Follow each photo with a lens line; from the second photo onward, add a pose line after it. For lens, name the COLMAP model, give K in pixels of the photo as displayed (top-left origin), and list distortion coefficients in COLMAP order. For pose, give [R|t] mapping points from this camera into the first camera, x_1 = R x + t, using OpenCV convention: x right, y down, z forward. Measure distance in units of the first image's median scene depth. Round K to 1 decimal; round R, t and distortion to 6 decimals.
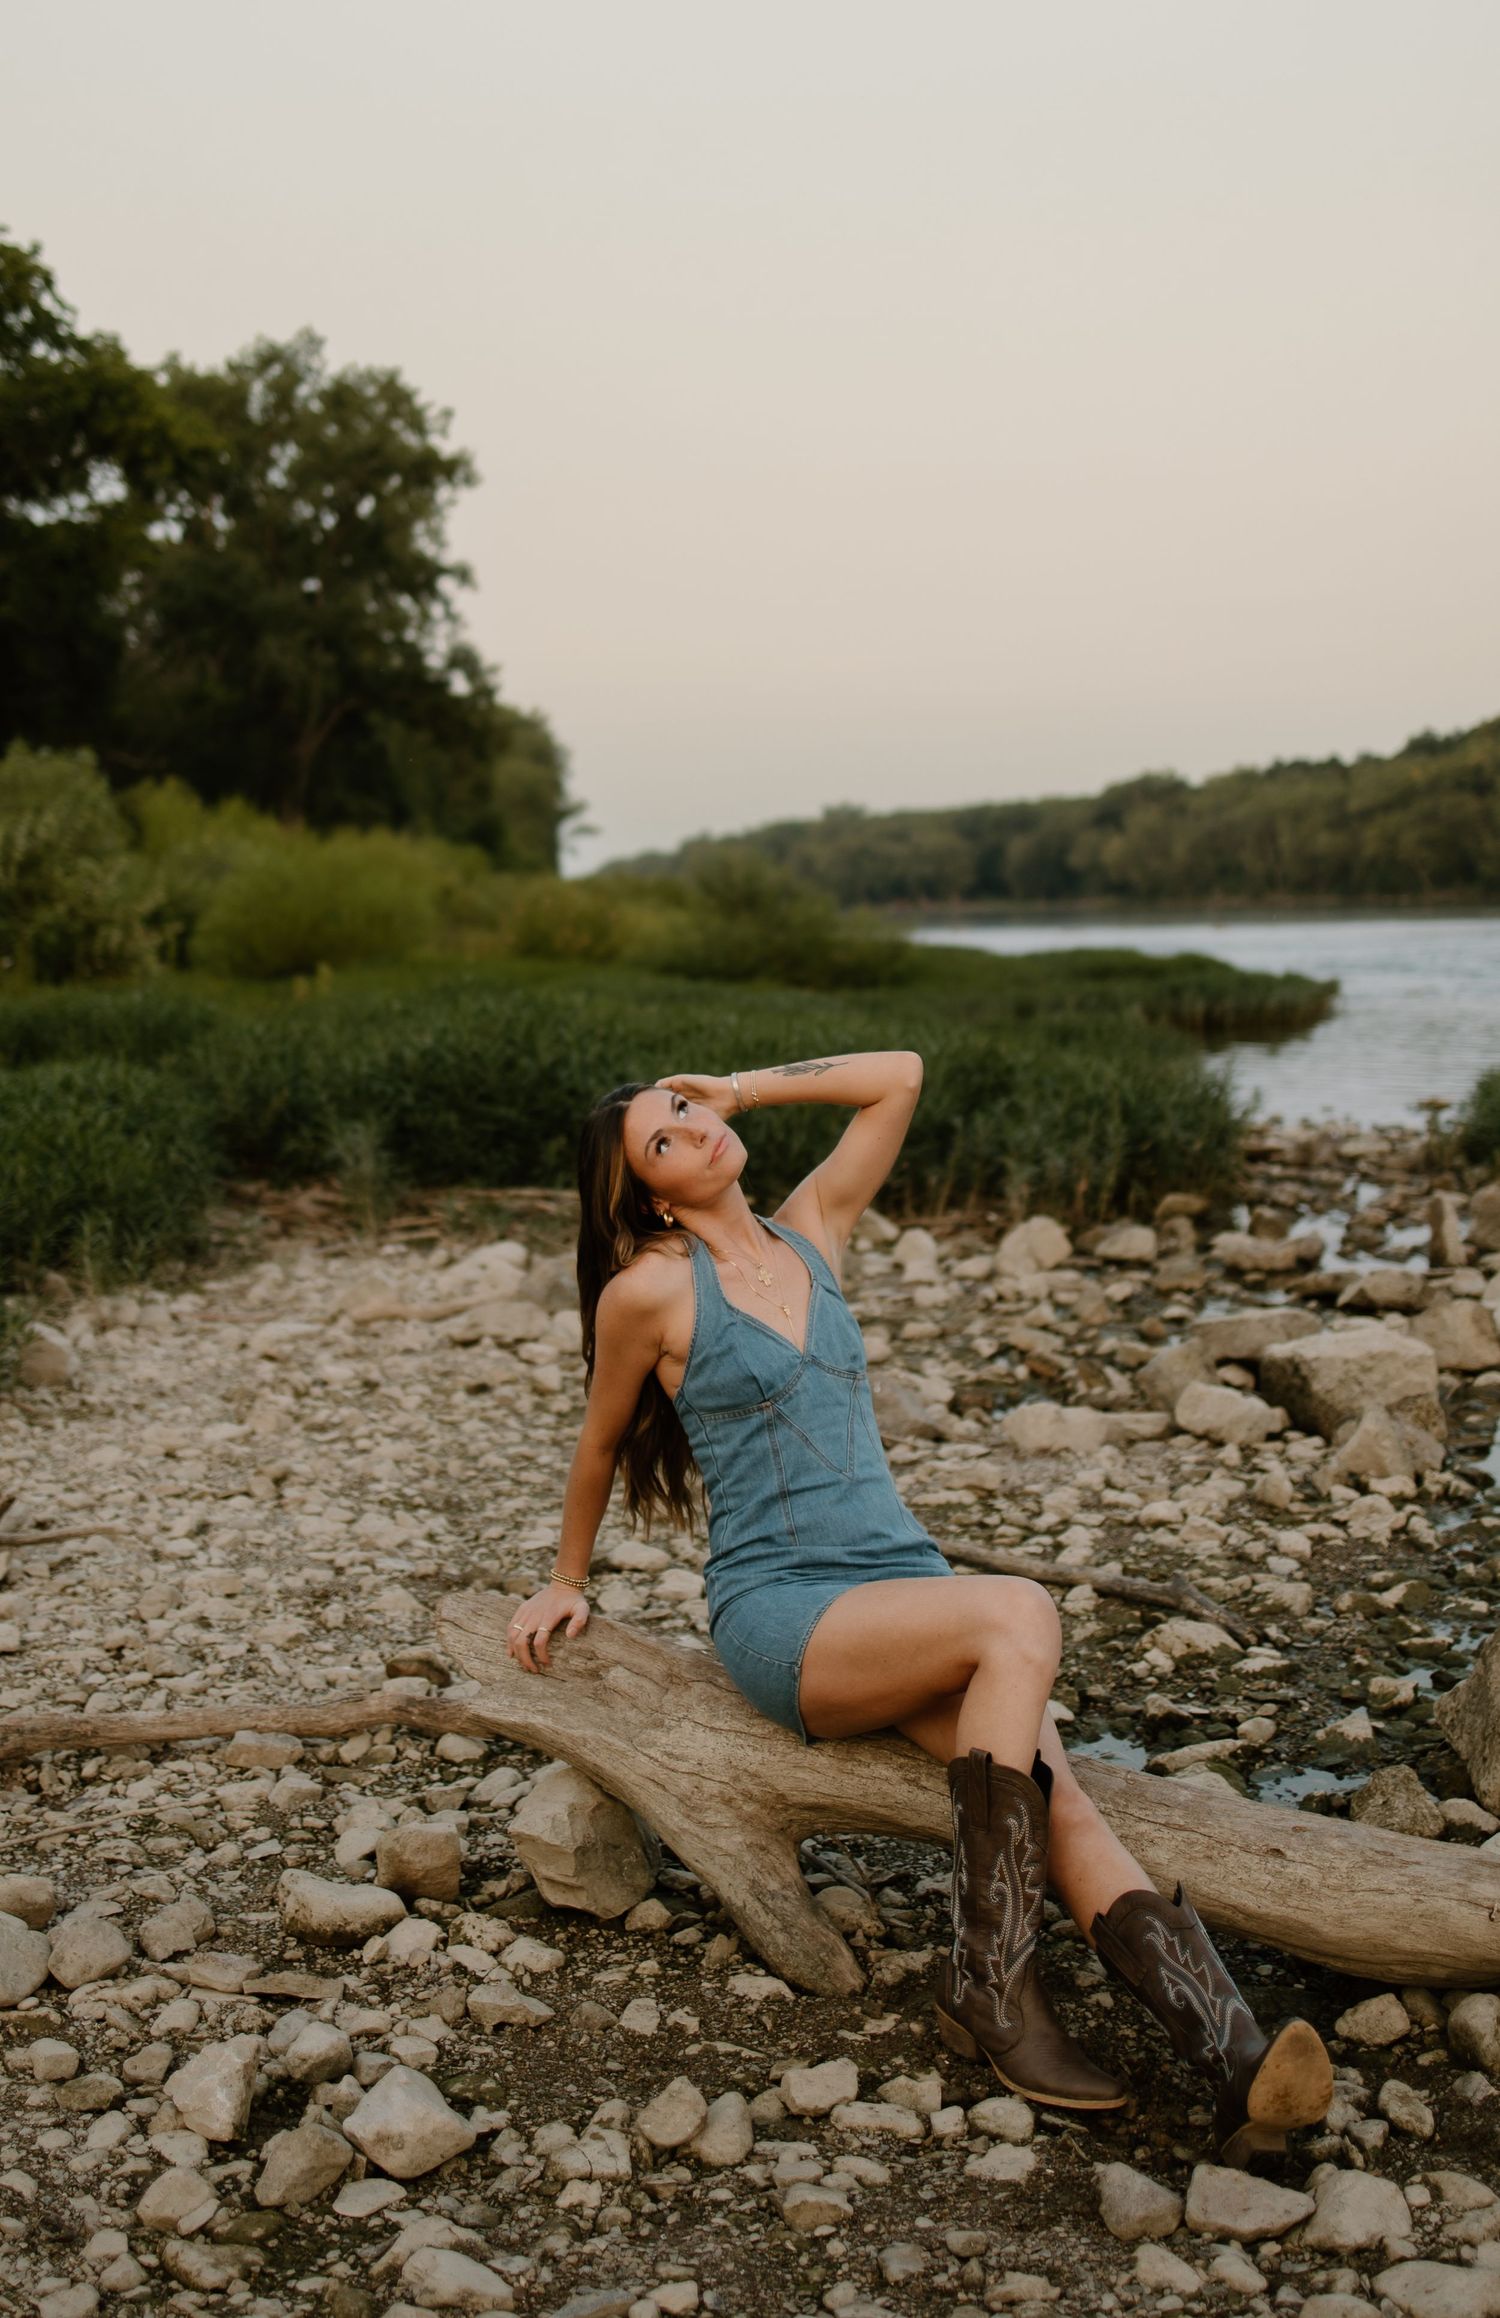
lens RADIAL K [[2799.1, 0, 703.1], [0, 2799.1, 921.7], [0, 0, 1]] dist [0.022927, -0.443759]
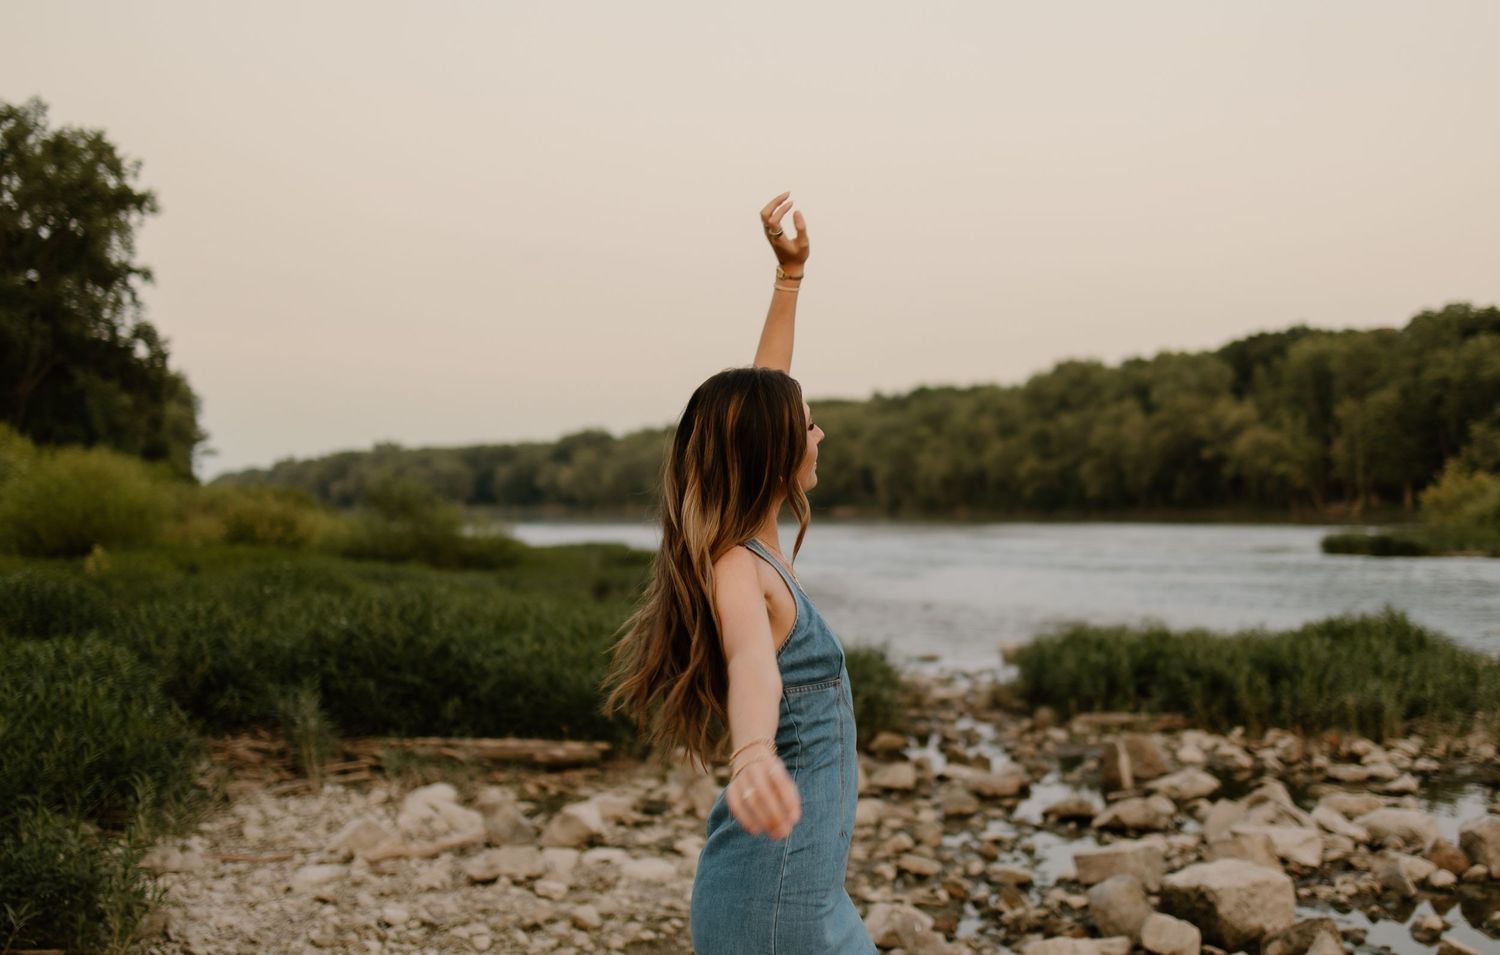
lens RADIAL K [[1786.4, 0, 803.8], [0, 1786.4, 473.4], [0, 0, 1]] dist [-0.002958, 0.016536]
pose [[0.959346, 0.028687, 0.280770, -0.194587], [-0.021174, 0.999333, -0.029755, -0.009477], [-0.281436, 0.022600, 0.959314, 0.224457]]
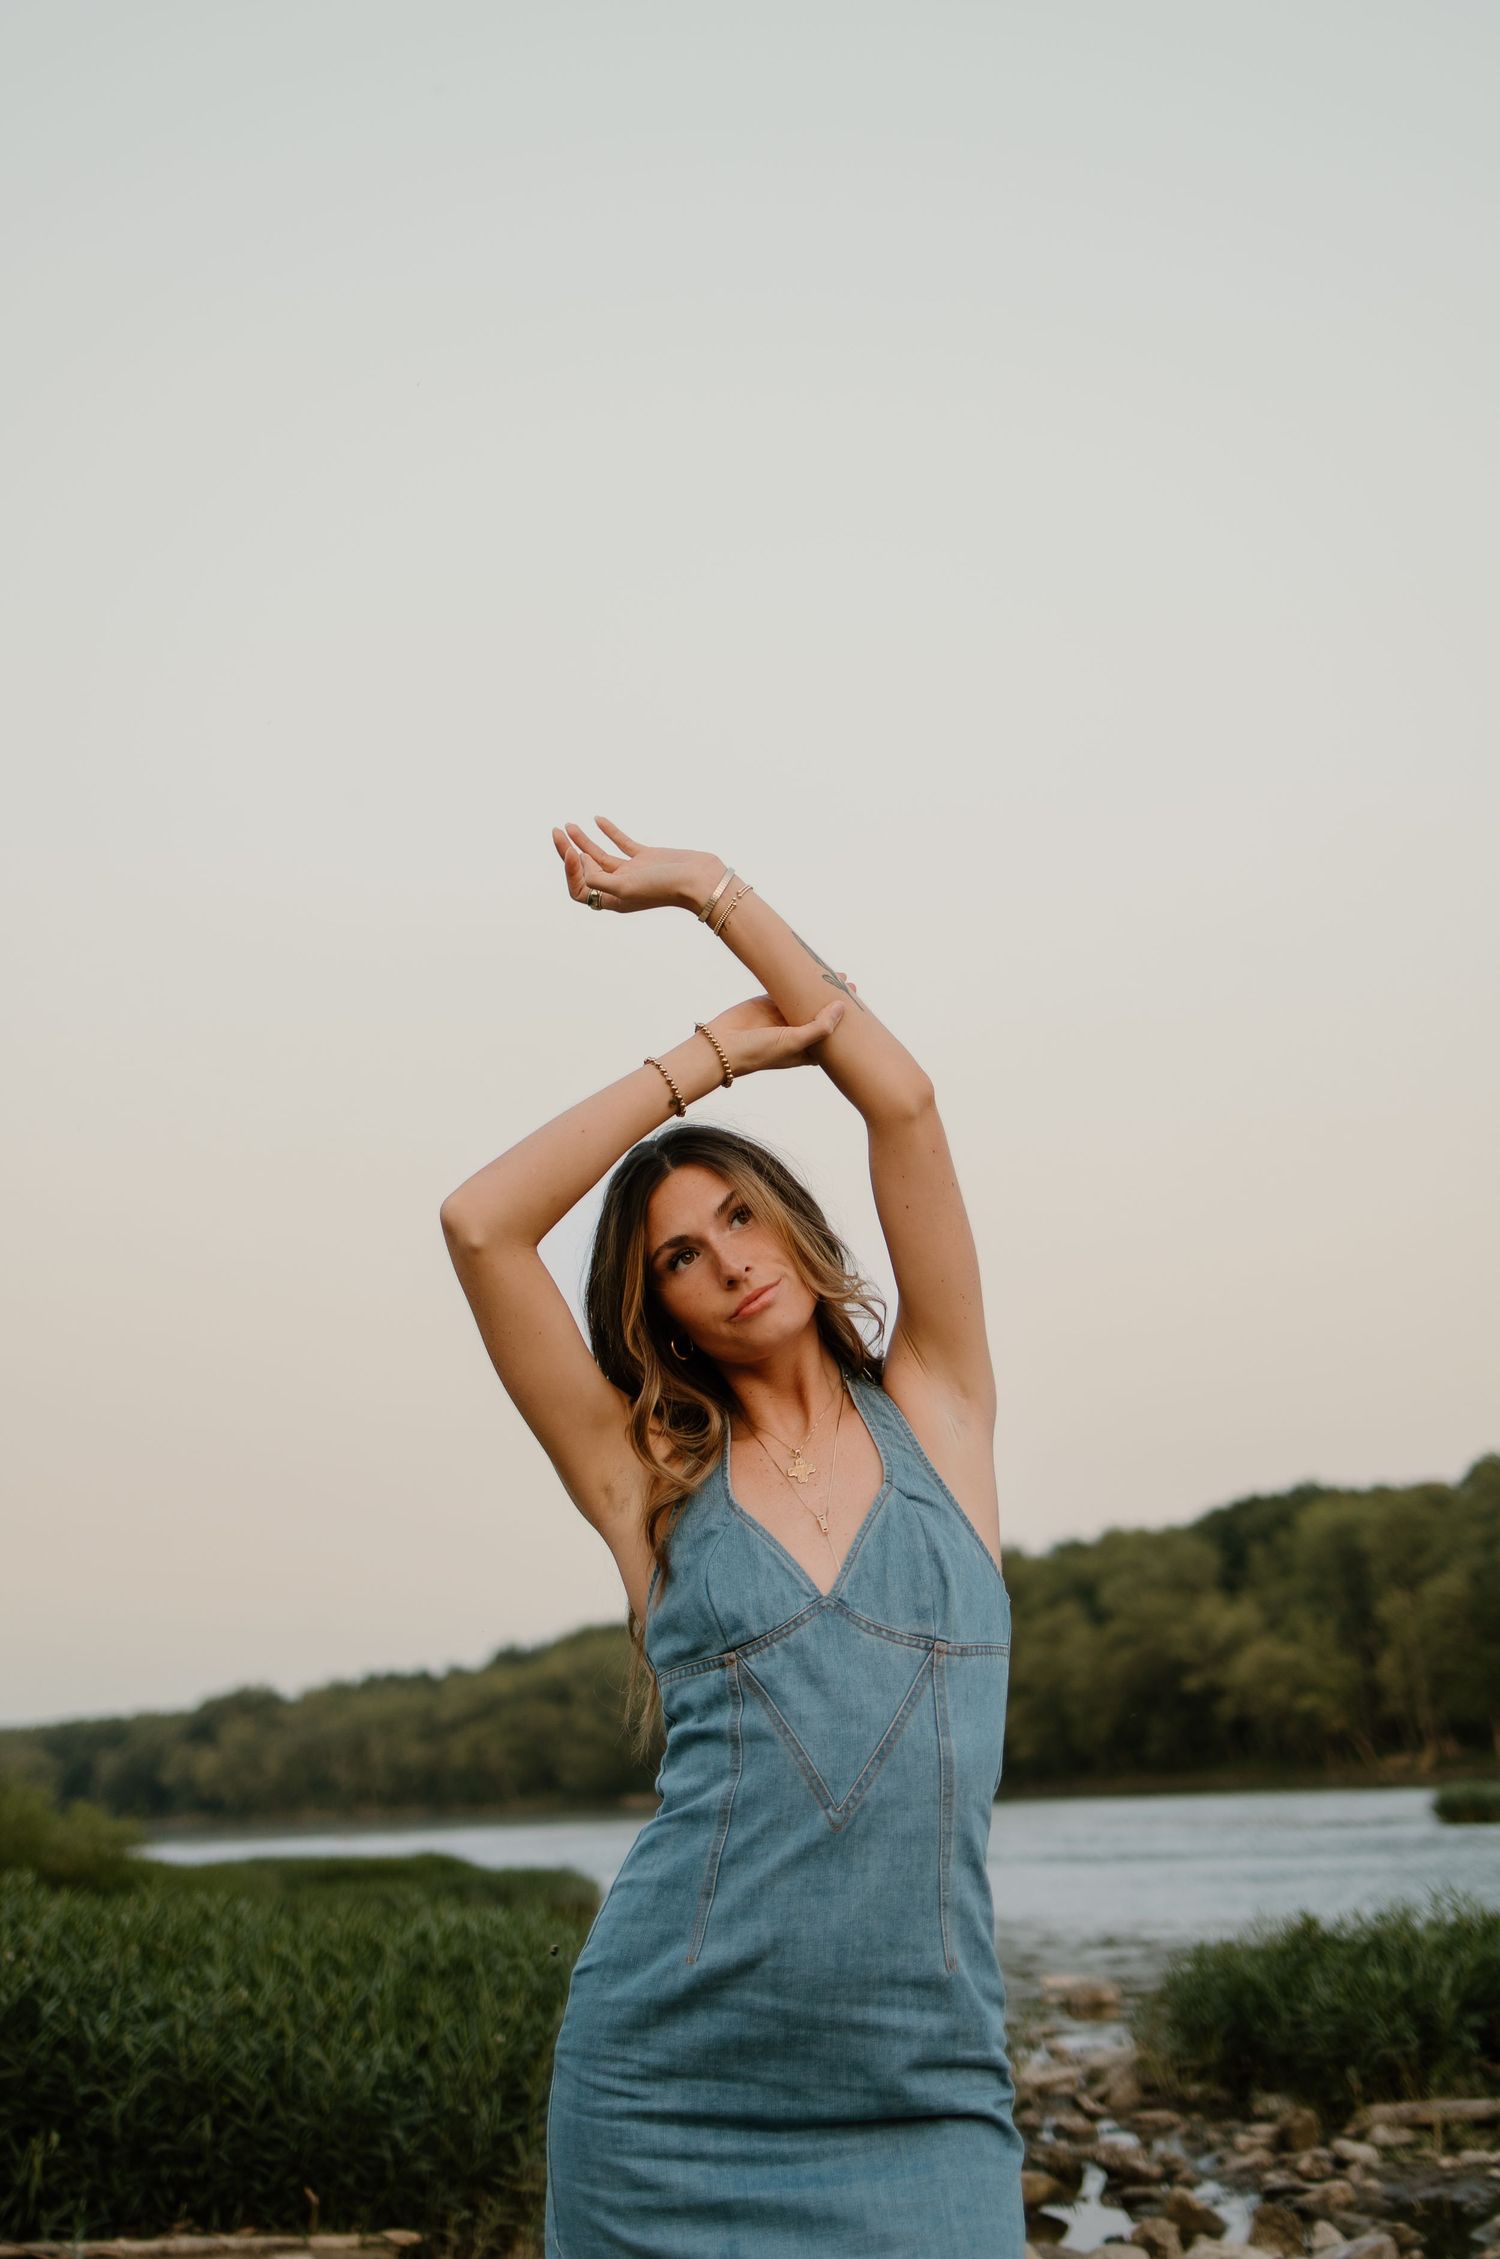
lens RADIAL K [[2588.5, 0, 746.8], [0, 2588.5, 957.3], [0, 0, 1]] dist [0.027462, -0.023912]
pose [[0.939630, 0.088532, 0.330543, -0.164269], [0.022801, 0.947608, -0.318621, 0.035631], [-0.341433, 0.306922, 0.888382, 0.631531]]
